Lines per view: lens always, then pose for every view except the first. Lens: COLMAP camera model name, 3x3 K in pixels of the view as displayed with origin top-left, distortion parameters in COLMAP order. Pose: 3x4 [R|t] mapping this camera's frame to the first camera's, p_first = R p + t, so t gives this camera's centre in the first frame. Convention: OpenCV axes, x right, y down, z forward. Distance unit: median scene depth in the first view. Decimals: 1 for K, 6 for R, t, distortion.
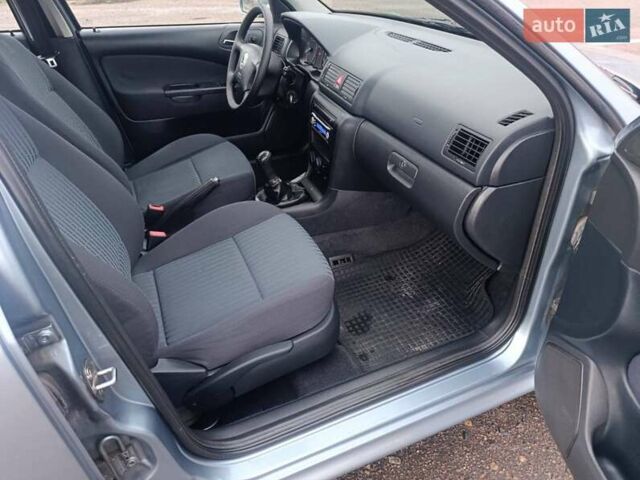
lens RADIAL K [[435.0, 0, 323.1], [0, 435.0, 239.7], [0, 0, 1]] dist [0.040433, -0.035759]
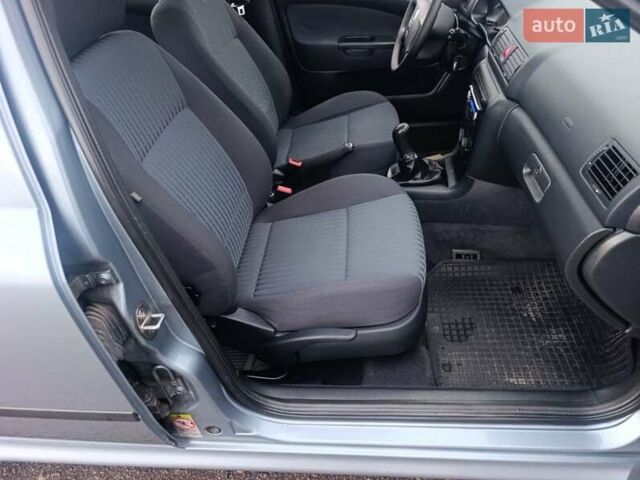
lens RADIAL K [[435.0, 0, 320.1], [0, 435.0, 244.2], [0, 0, 1]] dist [0.040433, -0.035759]
pose [[0.888781, 0.251169, -0.383382, 0.134761], [-0.200825, 0.965314, 0.166850, -0.076947], [0.411991, -0.071300, 0.908394, 0.063971]]
